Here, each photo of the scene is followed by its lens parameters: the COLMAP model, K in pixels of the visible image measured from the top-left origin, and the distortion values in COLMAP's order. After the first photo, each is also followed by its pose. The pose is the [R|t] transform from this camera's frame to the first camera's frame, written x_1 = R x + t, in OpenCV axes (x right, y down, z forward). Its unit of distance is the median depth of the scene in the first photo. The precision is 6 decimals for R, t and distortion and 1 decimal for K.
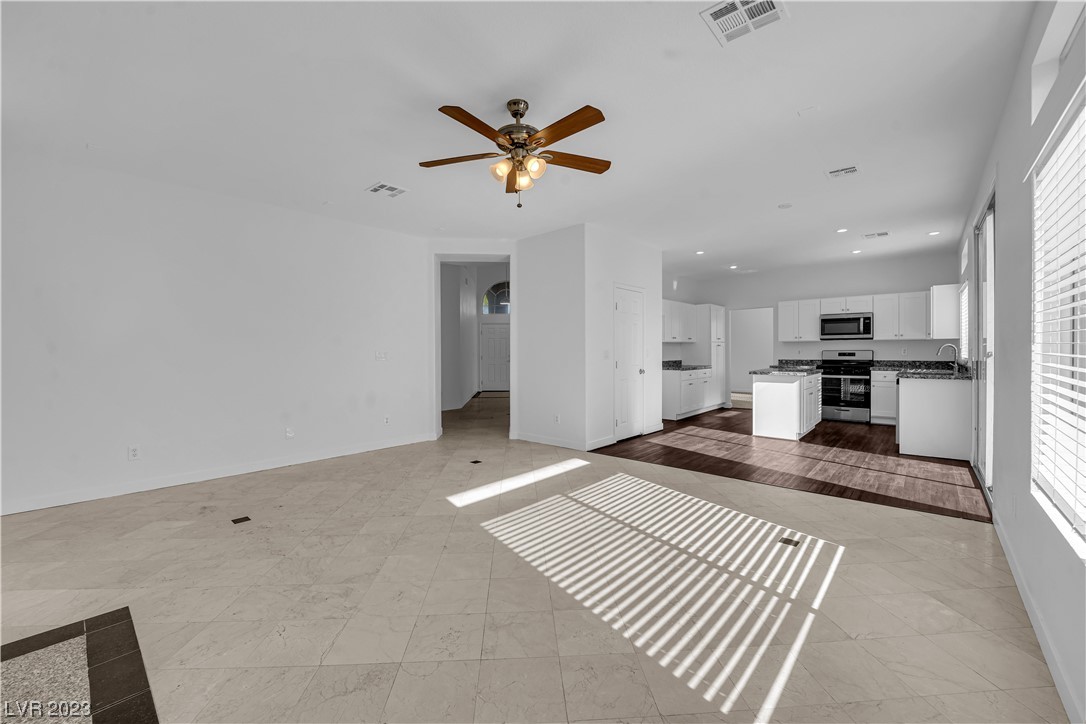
lens RADIAL K [[435.6, 0, 542.4], [0, 435.6, 356.3], [0, 0, 1]] dist [-0.006402, -0.005683]
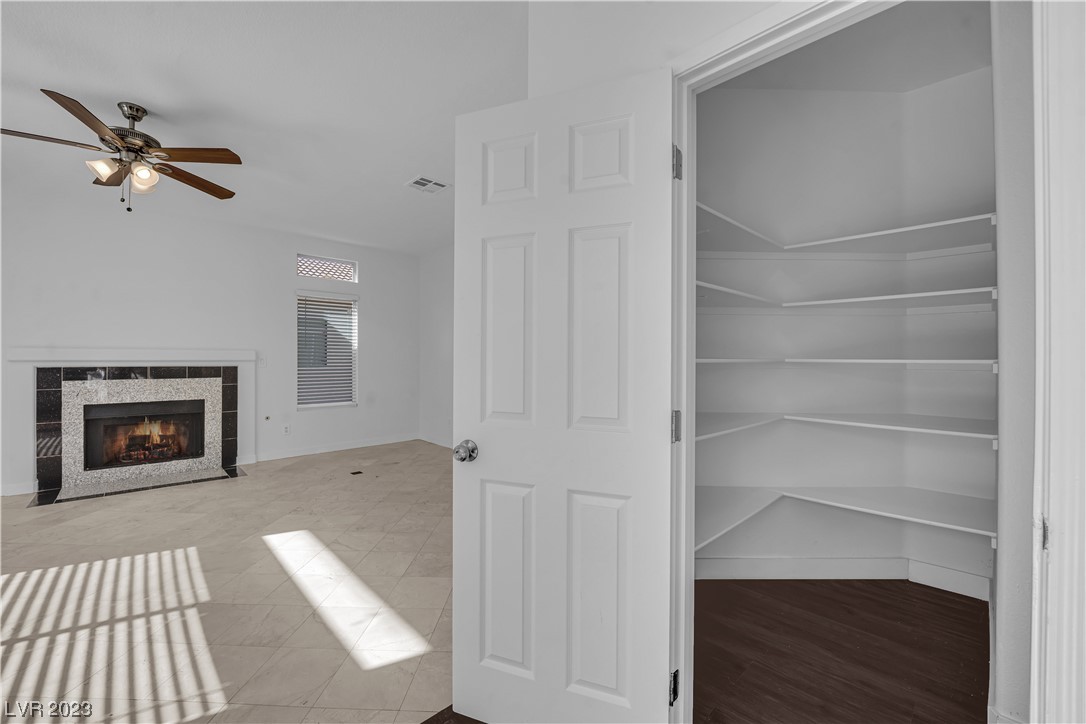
lens RADIAL K [[435.6, 0, 542.4], [0, 435.6, 356.3], [0, 0, 1]] dist [-0.006402, -0.005683]
pose [[-0.076216, 0.002979, -0.997087, 0.695964], [-0.014443, 0.999887, 0.004091, -0.030529], [0.996987, 0.014713, -0.076164, 1.667614]]
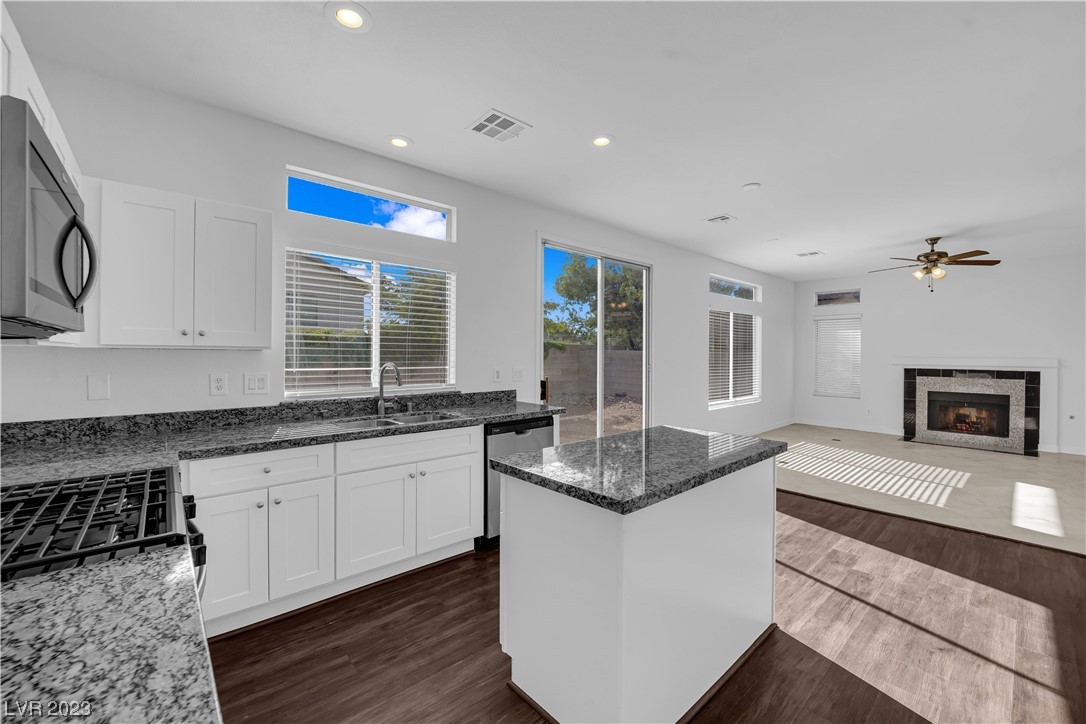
lens RADIAL K [[435.6, 0, 542.4], [0, 435.6, 356.3], [0, 0, 1]] dist [-0.006402, -0.005683]
pose [[-0.992666, 0.000530, 0.120887, 1.195041], [0.002641, 0.999847, 0.017300, -0.078425], [-0.120859, 0.017492, -0.992516, 2.601070]]
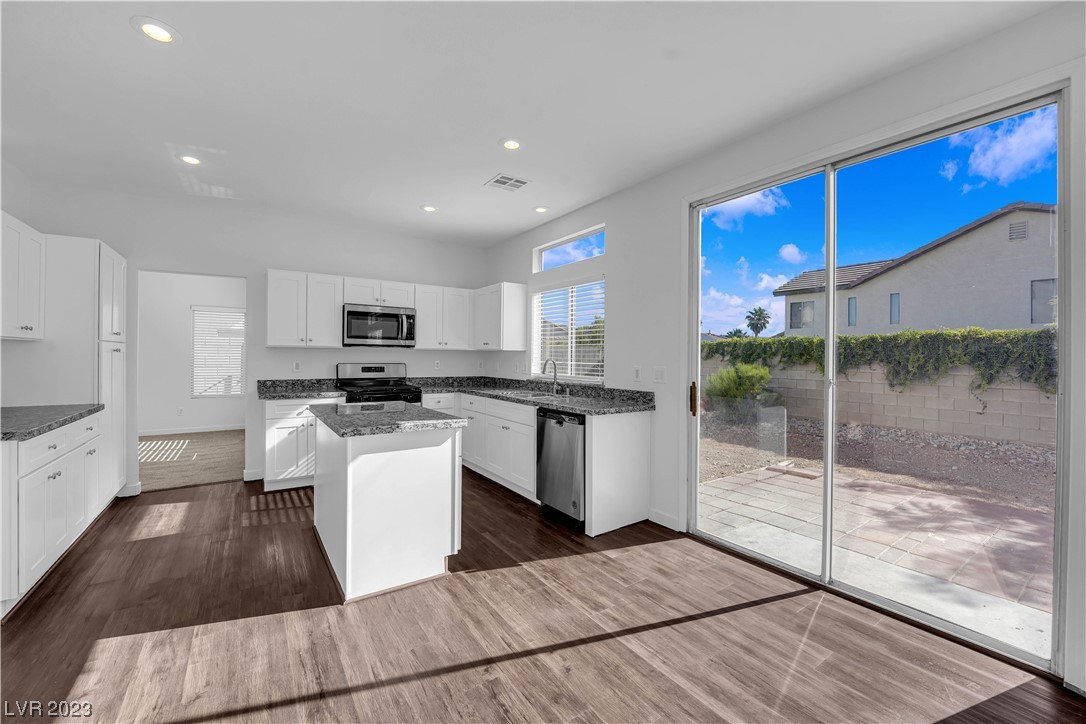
lens RADIAL K [[435.6, 0, 542.4], [0, 435.6, 356.3], [0, 0, 1]] dist [-0.006402, -0.005683]
pose [[0.243242, 0.009231, 0.969922, 0.316891], [-0.000132, 0.999955, -0.009484, -0.042931], [-0.969966, 0.002179, 0.243233, 1.424810]]
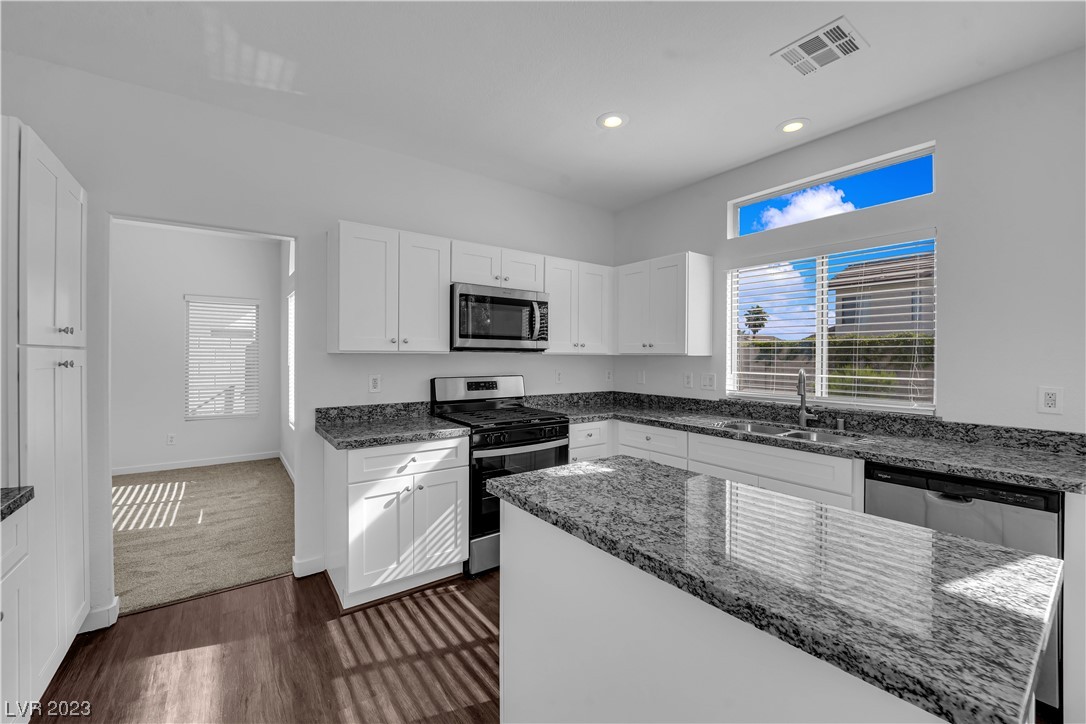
lens RADIAL K [[435.6, 0, 542.4], [0, 435.6, 356.3], [0, 0, 1]] dist [-0.006402, -0.005683]
pose [[0.211688, 0.007292, 0.977310, 0.711719], [0.005510, 0.999947, -0.008655, -0.069588], [-0.977322, 0.007217, 0.211636, 2.035617]]
